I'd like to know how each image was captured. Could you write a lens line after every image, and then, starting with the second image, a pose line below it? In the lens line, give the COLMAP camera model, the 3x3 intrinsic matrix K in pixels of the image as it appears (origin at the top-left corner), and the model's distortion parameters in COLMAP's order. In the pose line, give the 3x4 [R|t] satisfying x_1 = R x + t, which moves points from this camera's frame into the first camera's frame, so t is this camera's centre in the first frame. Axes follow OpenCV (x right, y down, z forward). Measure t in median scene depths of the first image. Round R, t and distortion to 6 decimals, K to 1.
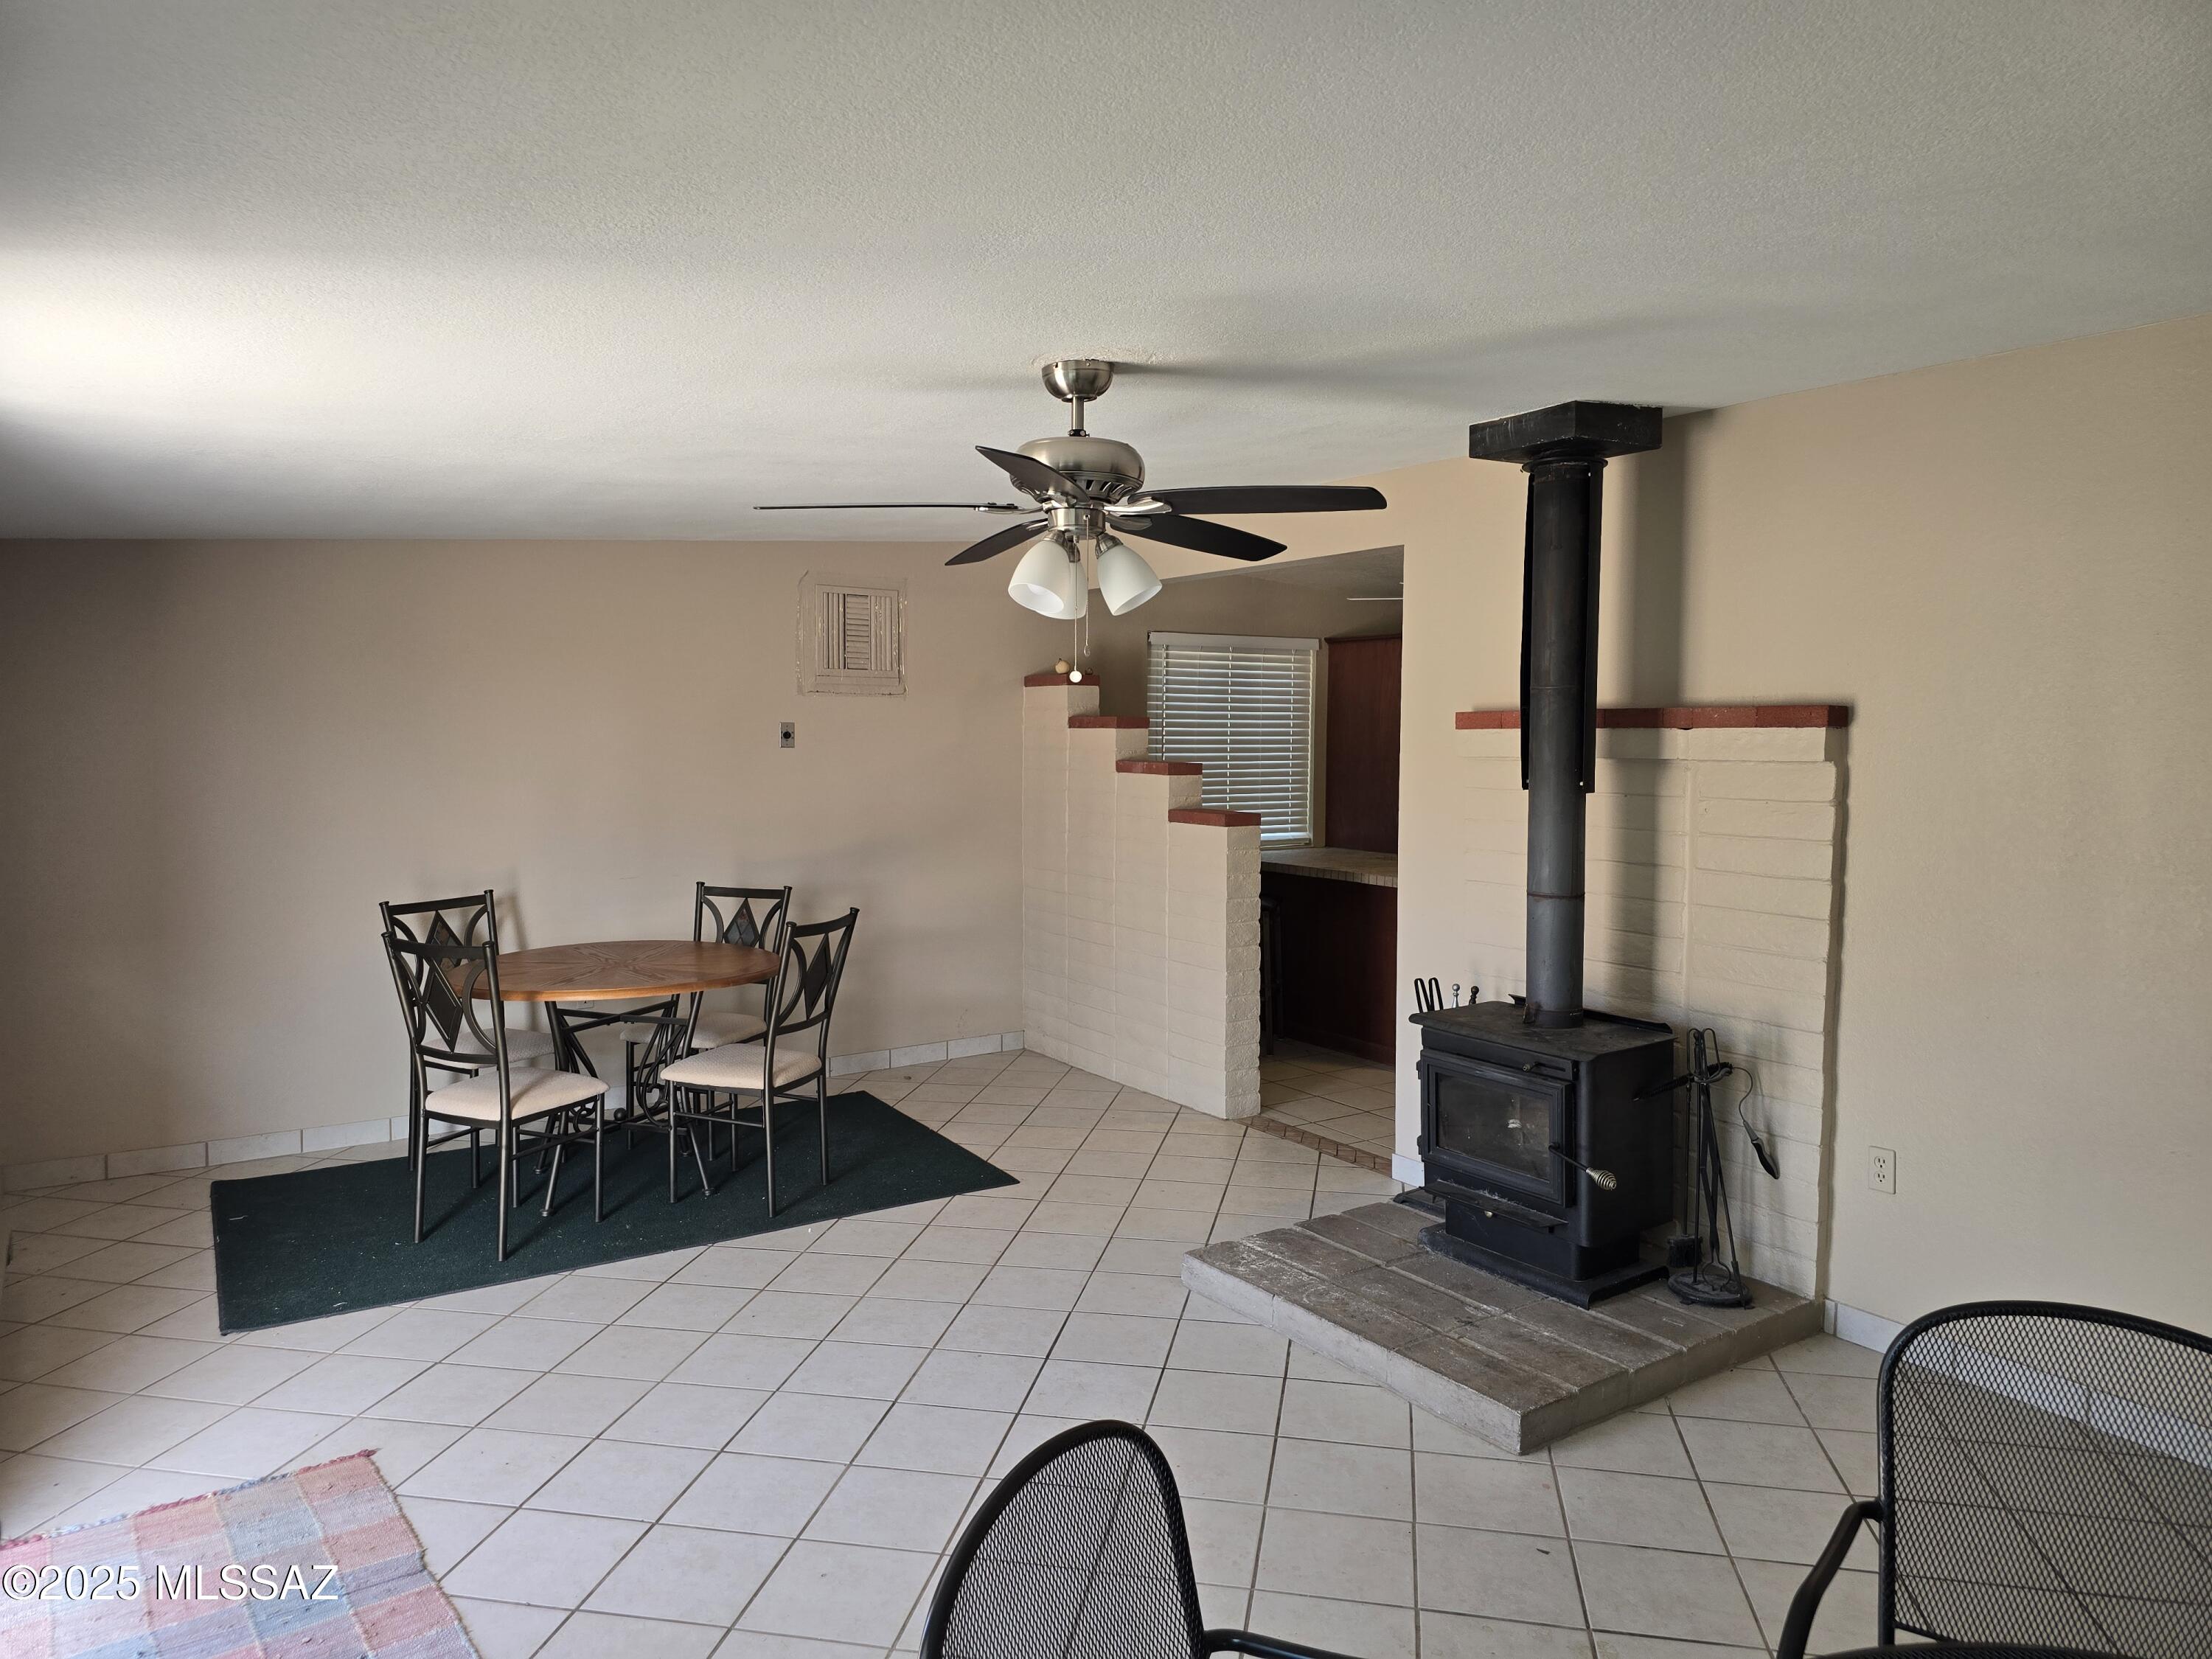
lens RADIAL K [[1482.5, 0, 1106.0], [0, 1482.5, 829.5], [0, 0, 1]] dist [0.051590, -0.066669]
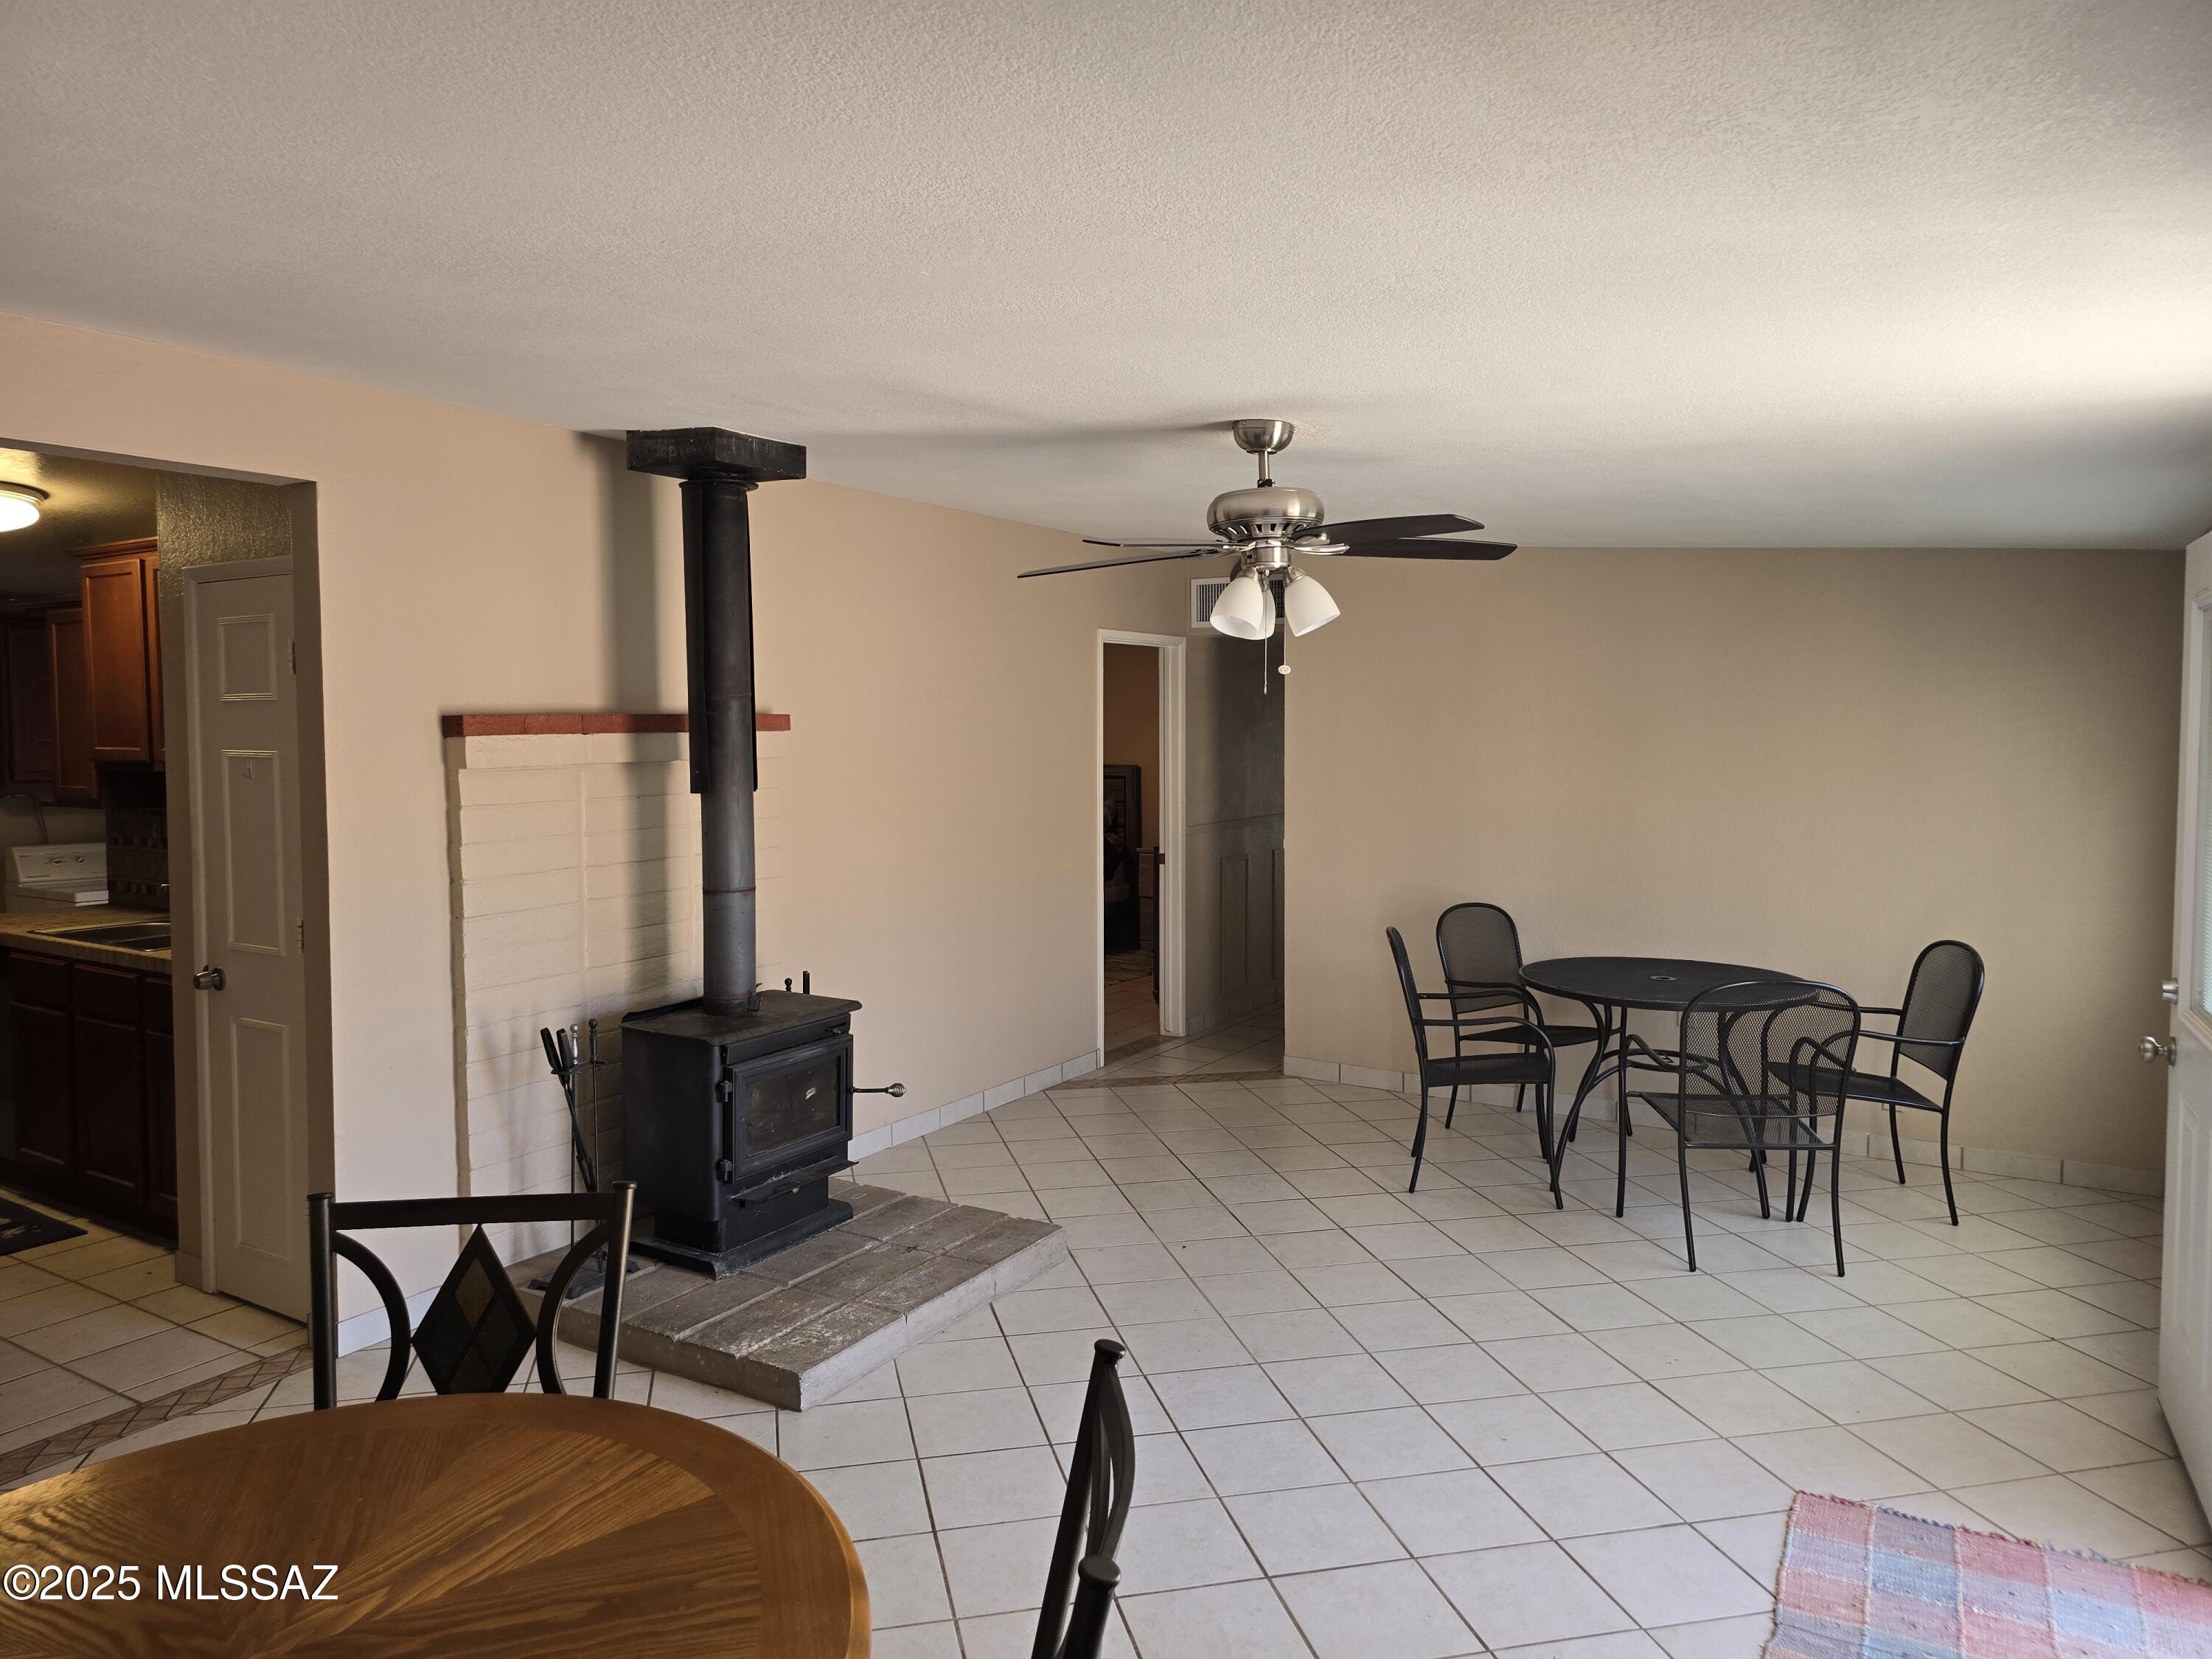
lens RADIAL K [[1434.4, 0, 1106.6], [0, 1434.4, 811.5], [0, 0, 1]] dist [0.004012, 0.000248]
pose [[-0.449828, -0.038781, 0.892273, -0.757607], [0.049753, 0.996417, 0.068390, -0.070789], [-0.891728, 0.075157, -0.446287, 1.259216]]
